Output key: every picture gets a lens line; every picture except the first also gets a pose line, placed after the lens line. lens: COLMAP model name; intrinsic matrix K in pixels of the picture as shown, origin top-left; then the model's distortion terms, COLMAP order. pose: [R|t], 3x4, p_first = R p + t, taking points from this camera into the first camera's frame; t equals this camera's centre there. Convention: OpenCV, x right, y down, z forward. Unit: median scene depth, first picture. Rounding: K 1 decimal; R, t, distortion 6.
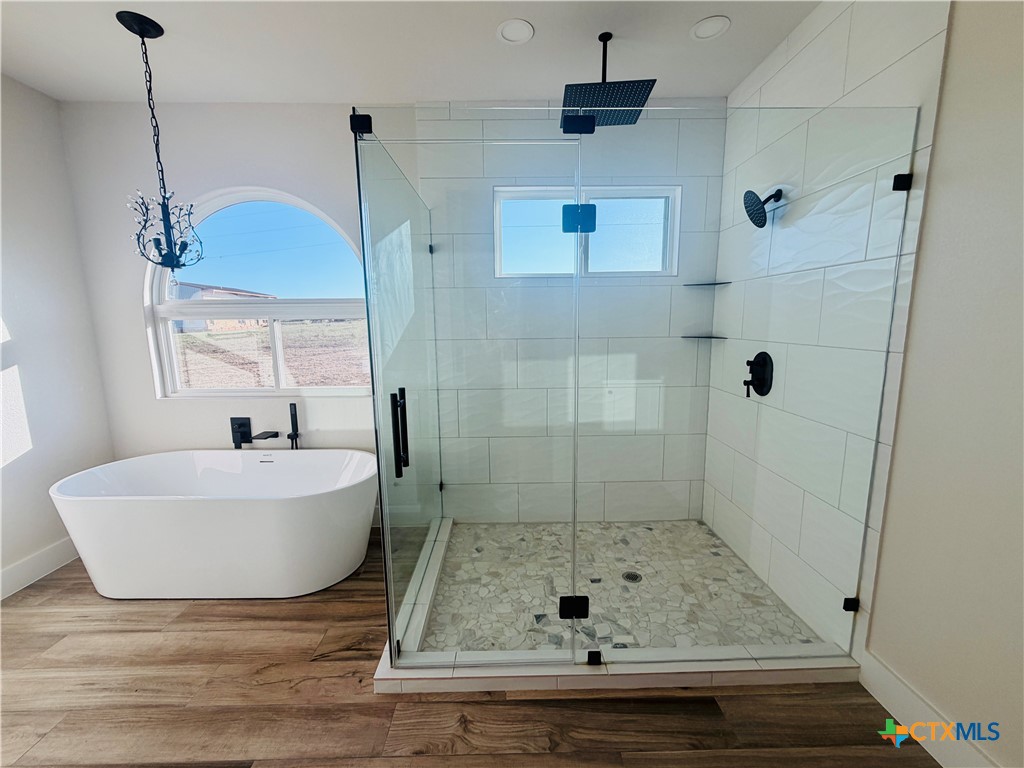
lens RADIAL K [[421.2, 0, 511.3], [0, 421.2, 384.3], [0, 0, 1]] dist [0.000895, 0.000209]
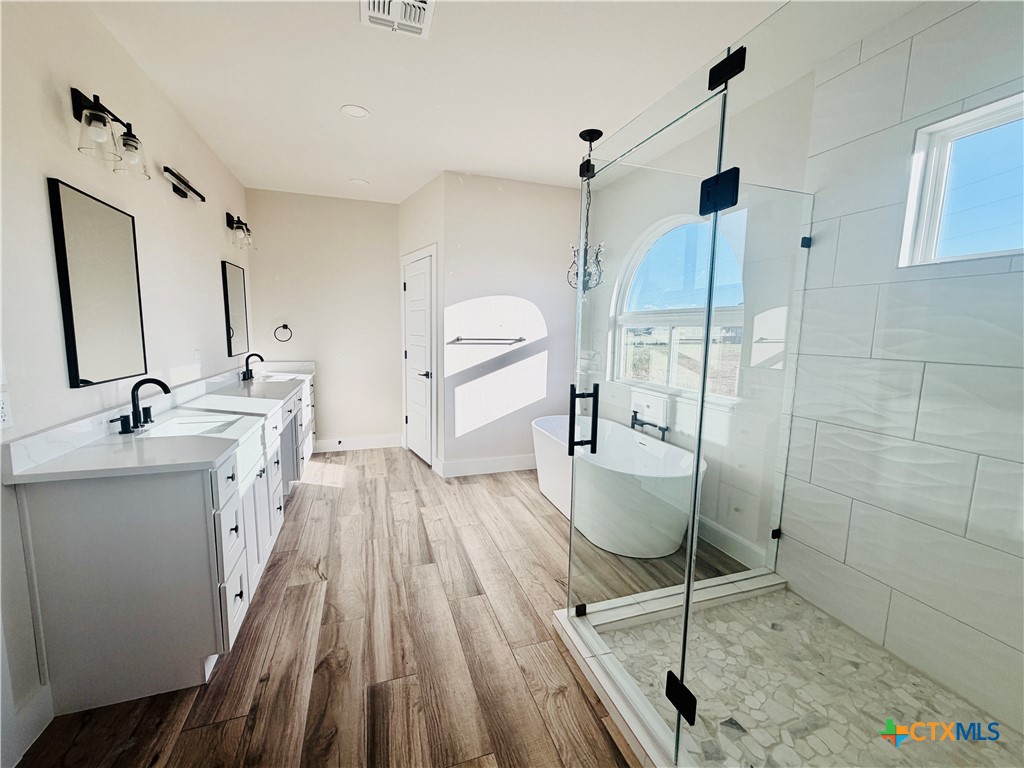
lens RADIAL K [[421.2, 0, 511.3], [0, 421.2, 384.3], [0, 0, 1]] dist [0.000895, 0.000209]
pose [[0.314030, 0.138663, -0.939232, 0.541990], [-0.166111, 0.982042, 0.089444, -0.038738], [0.934768, 0.127929, 0.331424, 0.295651]]
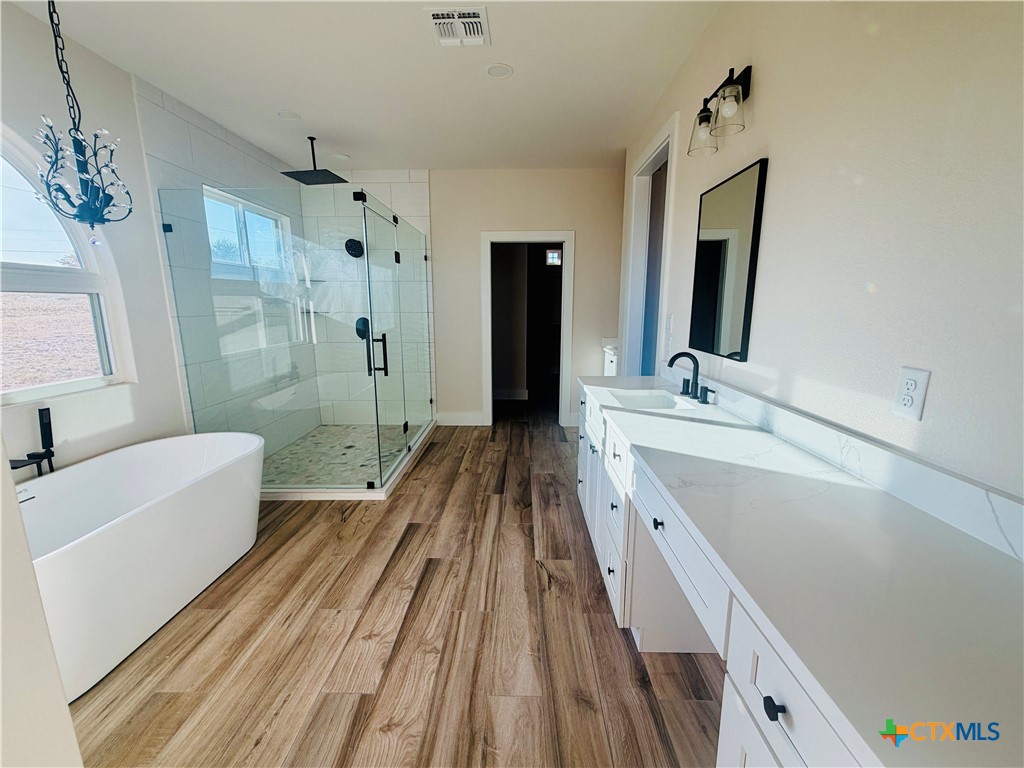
lens RADIAL K [[421.2, 0, 511.3], [0, 421.2, 384.3], [0, 0, 1]] dist [0.000895, 0.000209]
pose [[0.035567, -0.174365, 0.984038, -1.565754], [0.153502, 0.973930, 0.167026, 0.010419], [-0.987508, 0.145111, 0.061405, 0.206012]]
